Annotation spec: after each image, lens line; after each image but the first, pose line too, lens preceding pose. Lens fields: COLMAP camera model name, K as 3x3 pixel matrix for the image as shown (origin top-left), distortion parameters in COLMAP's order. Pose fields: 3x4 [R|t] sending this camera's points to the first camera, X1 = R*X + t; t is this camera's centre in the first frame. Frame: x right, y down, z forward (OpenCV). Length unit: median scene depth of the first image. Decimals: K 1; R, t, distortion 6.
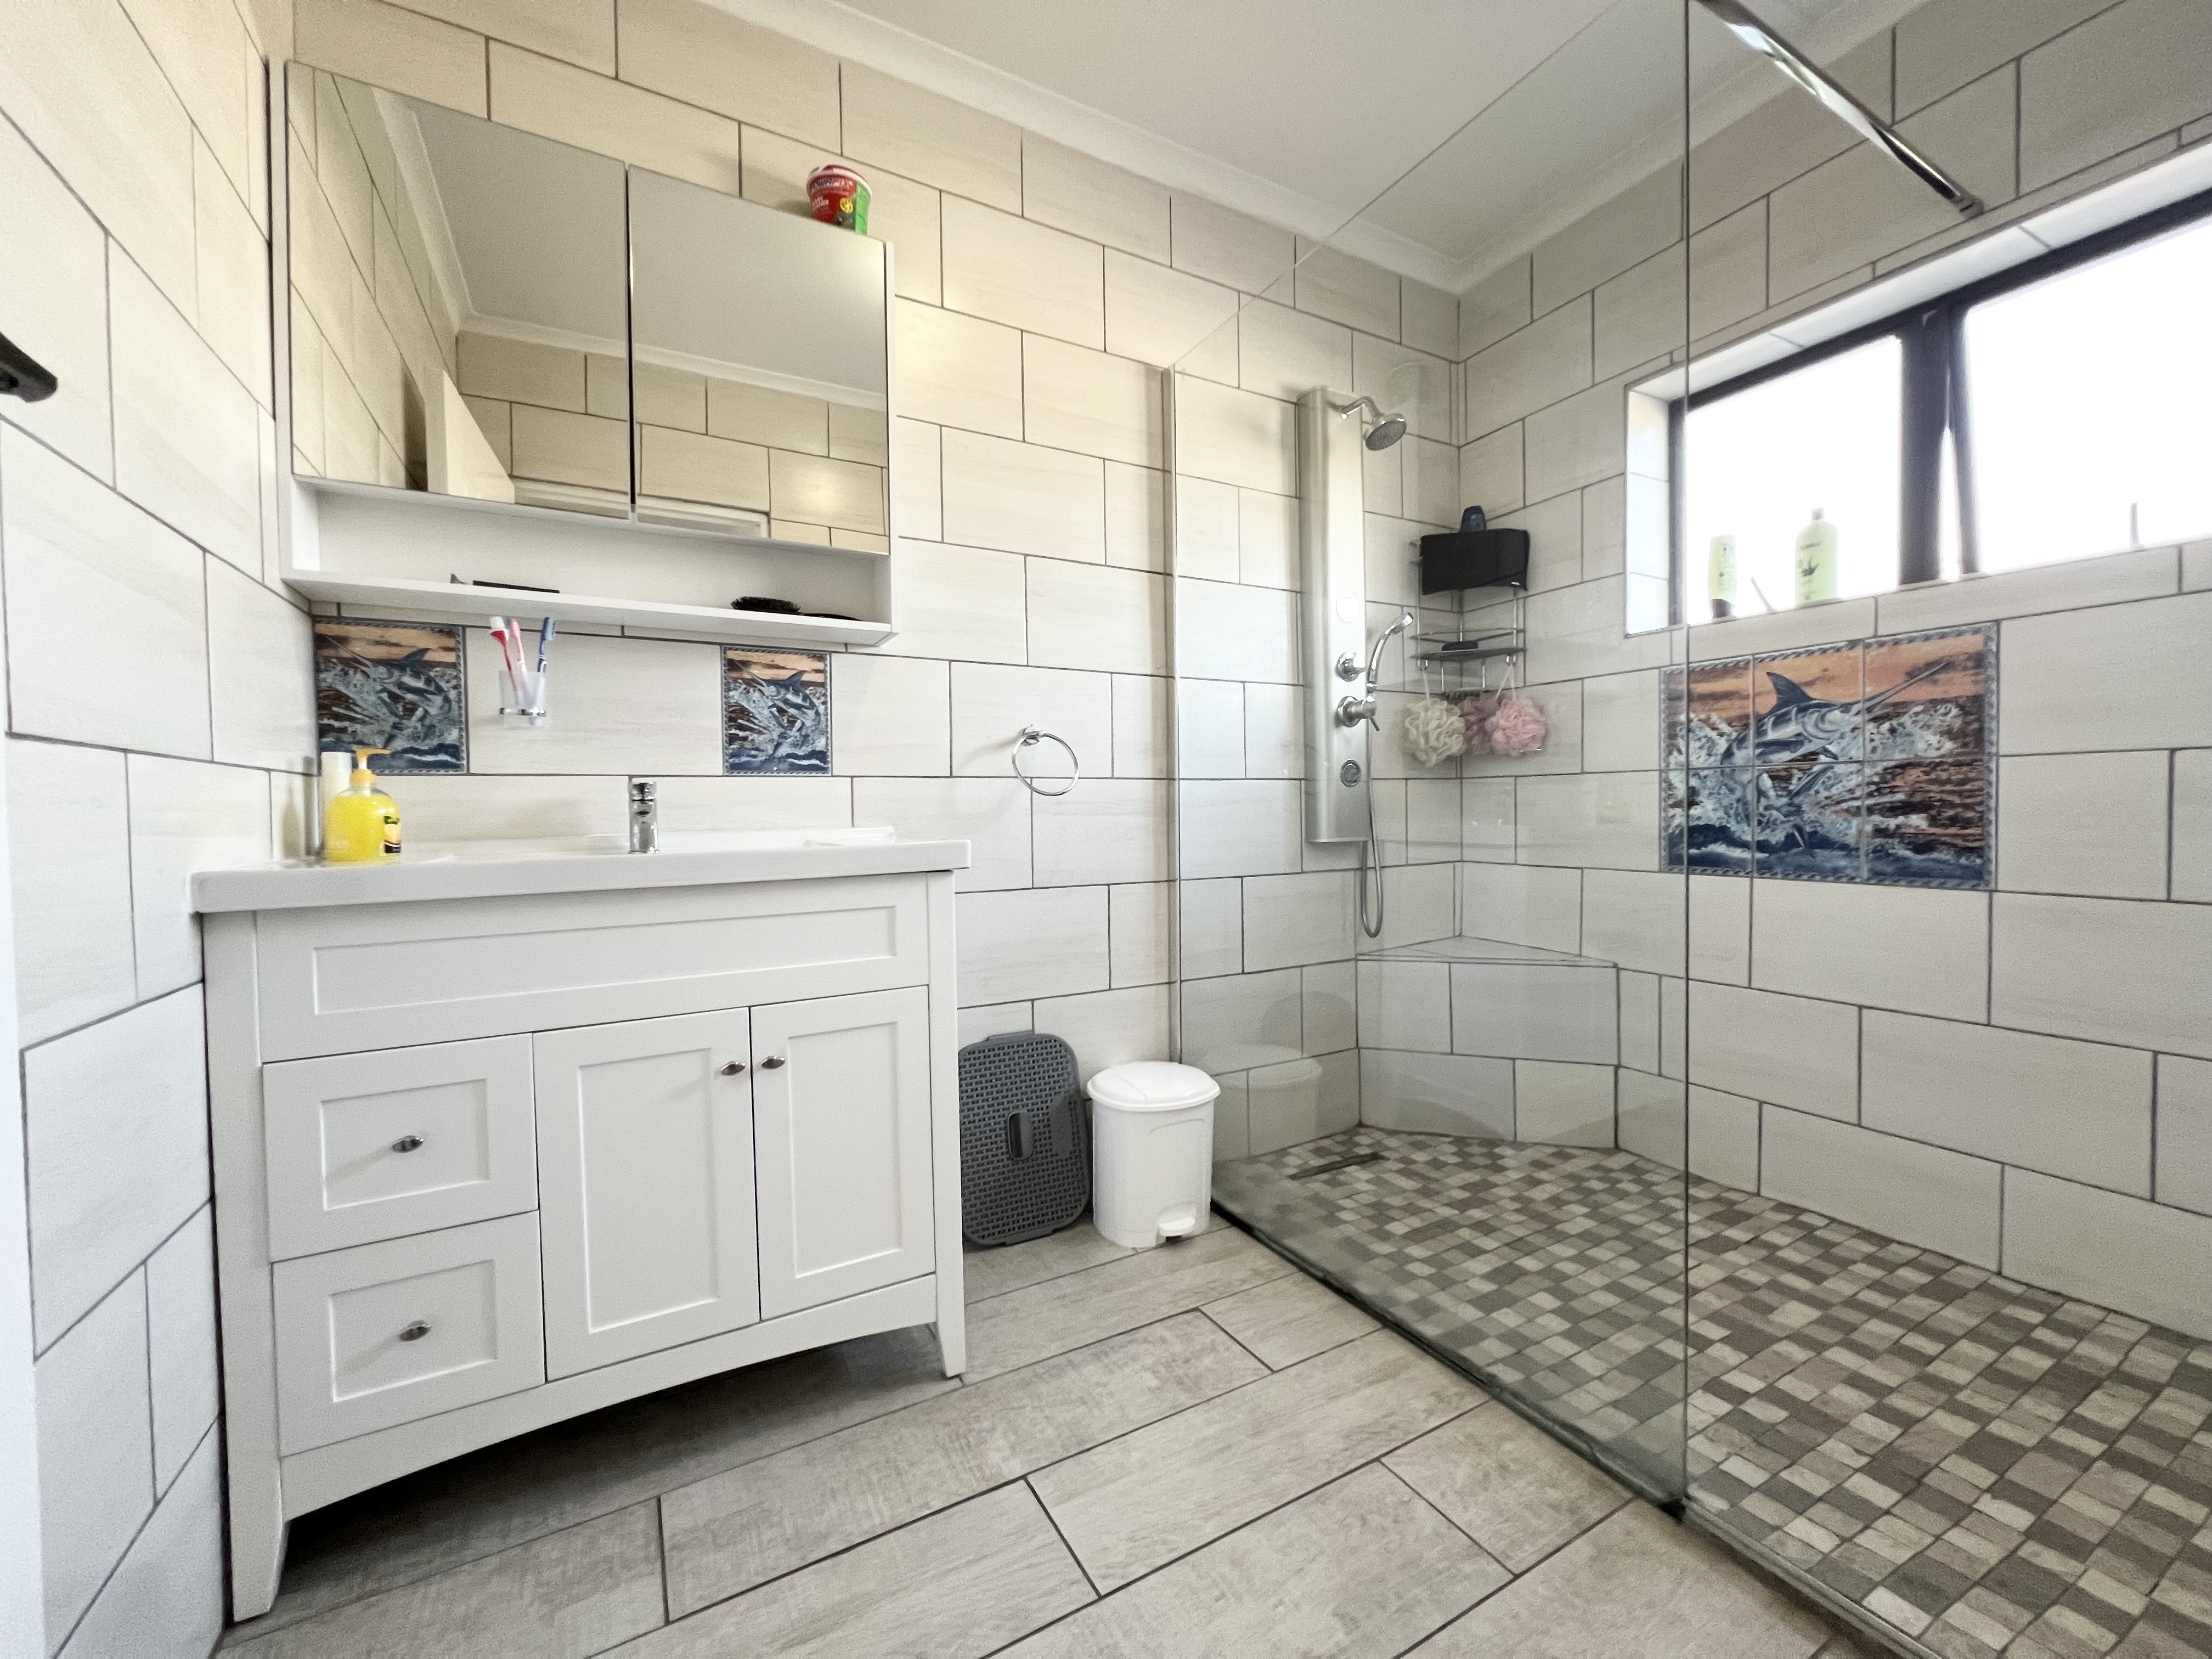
lens RADIAL K [[877.9, 0, 1104.9], [0, 877.9, 828.1], [0, 0, 1]] dist [-0.001763, 0.000155]
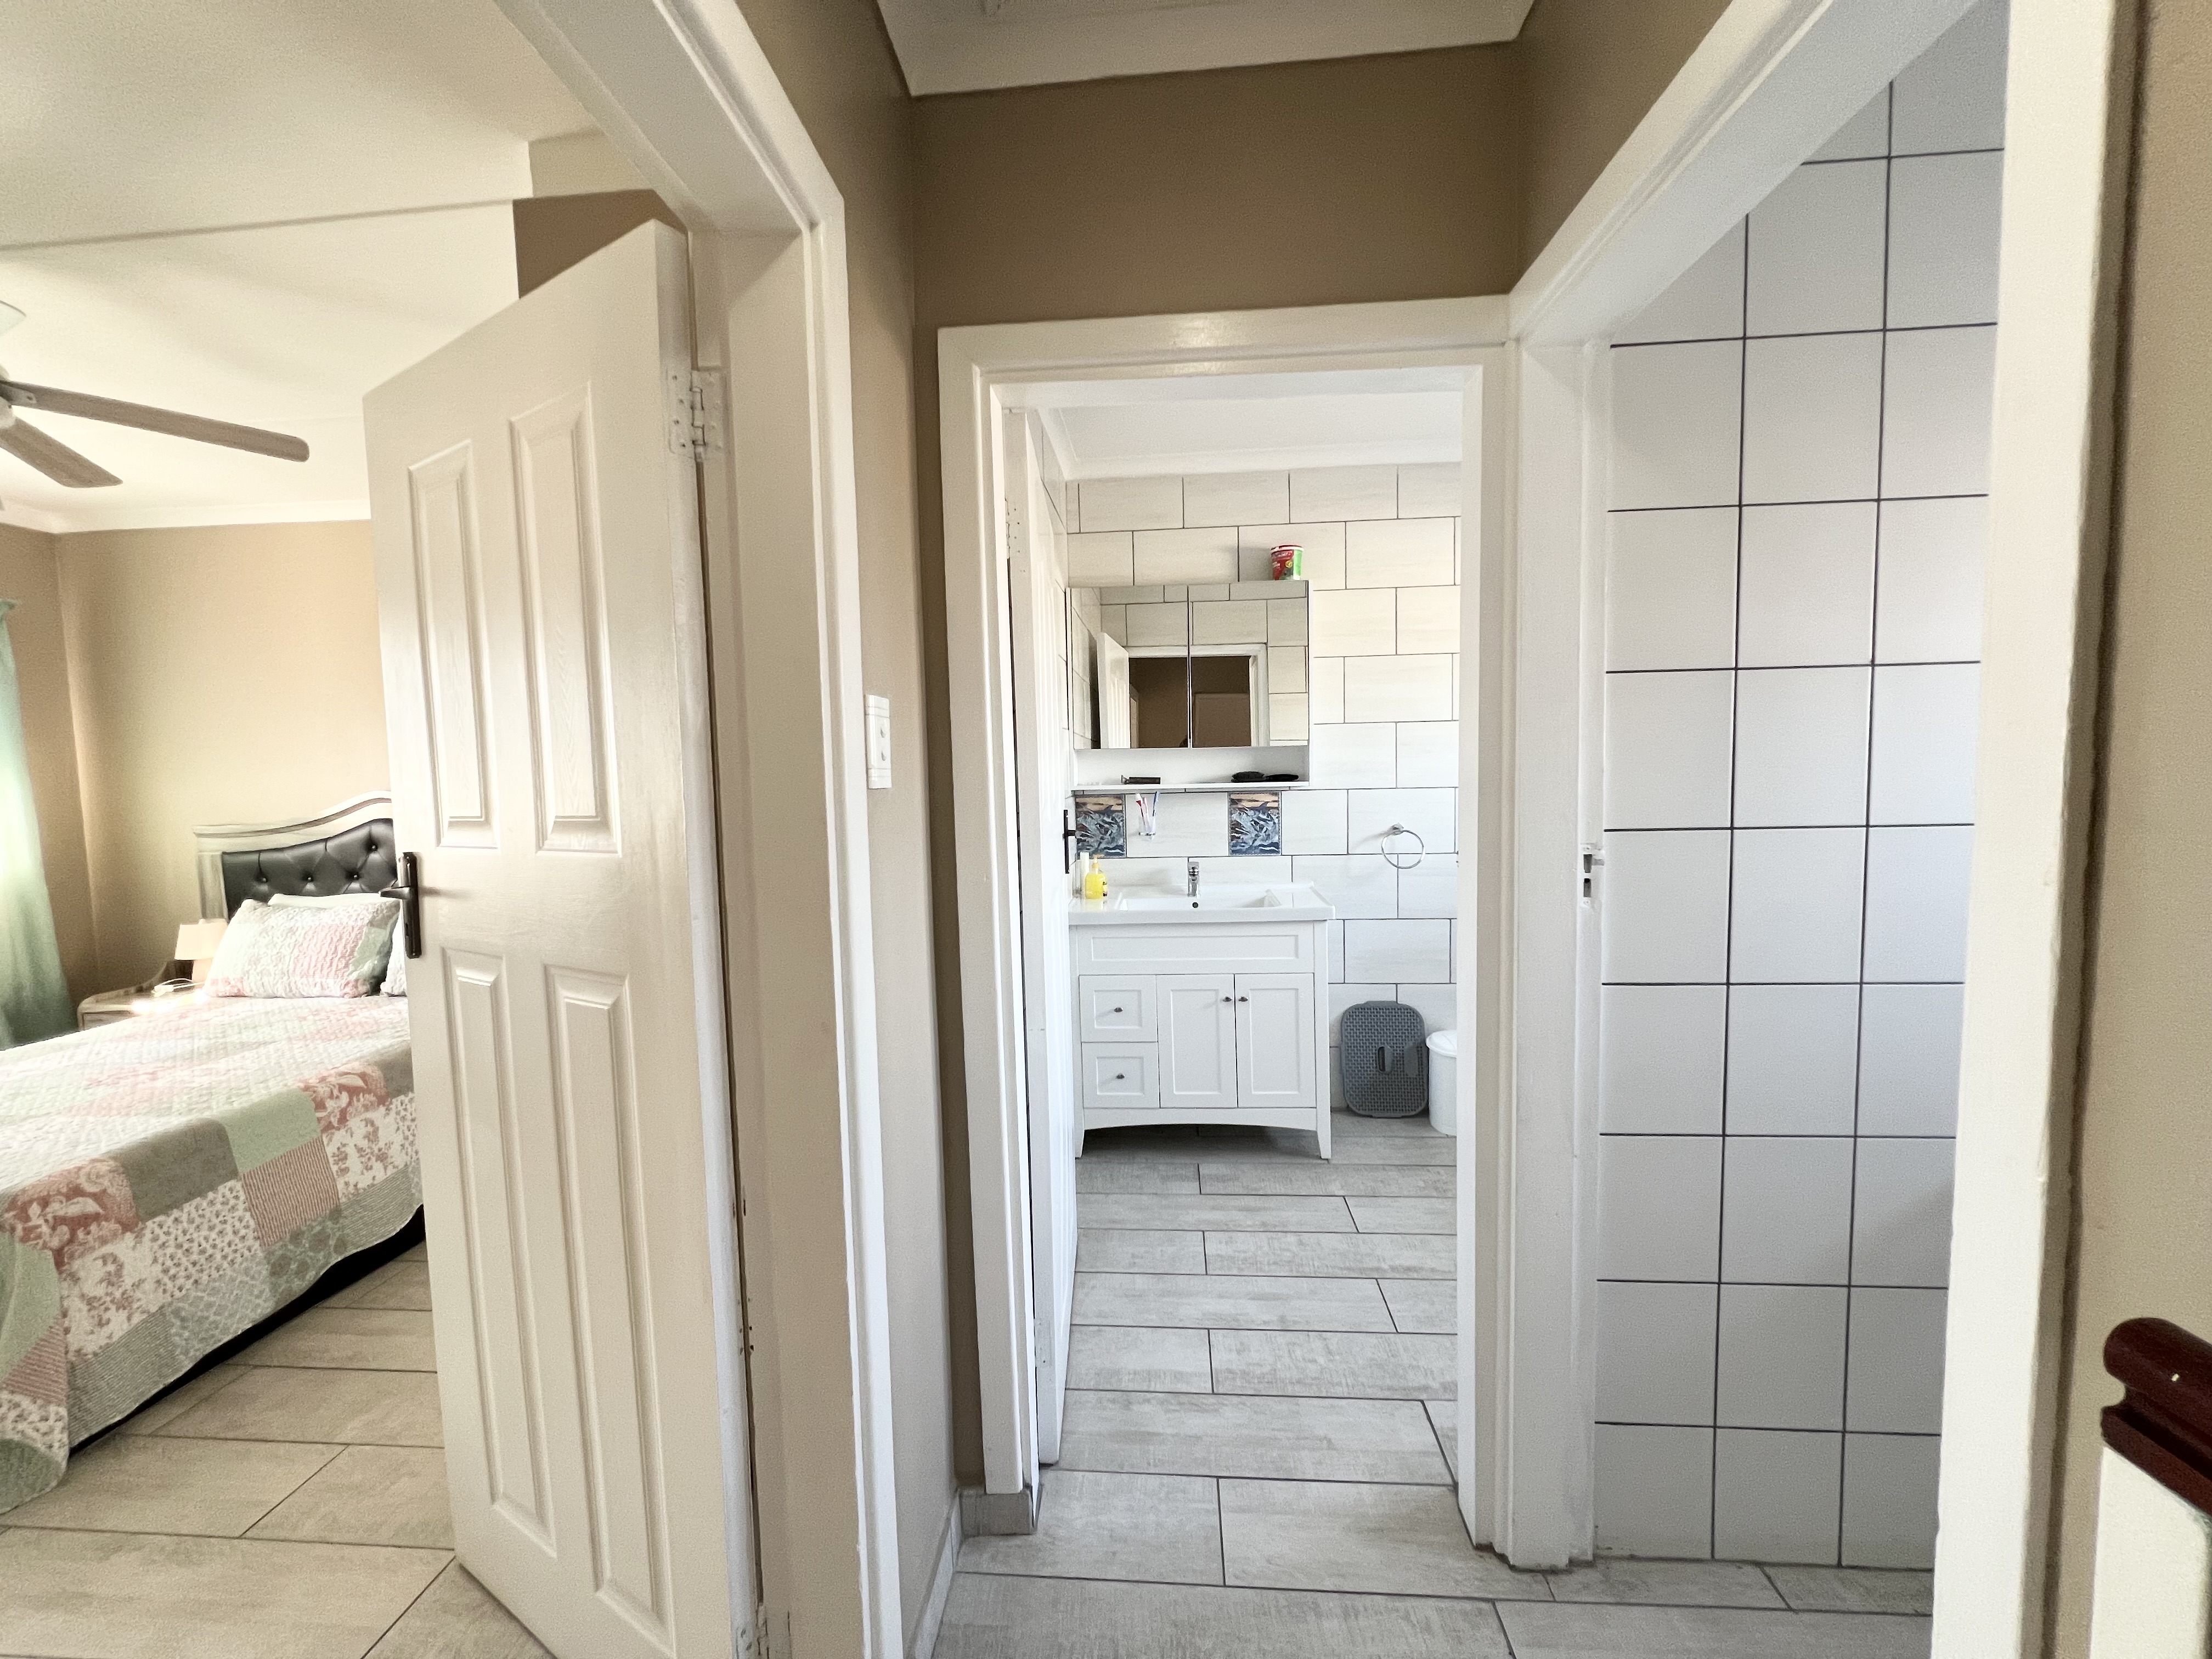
lens RADIAL K [[877.9, 0, 1102.9], [0, 877.9, 822.5], [0, 0, 1]] dist [-0.001763, 0.000155]
pose [[0.835407, 0.029599, -0.548835, 0.489944], [-0.000687, 0.998604, 0.052810, -0.275713], [0.549632, -0.043741, 0.834261, -0.959896]]
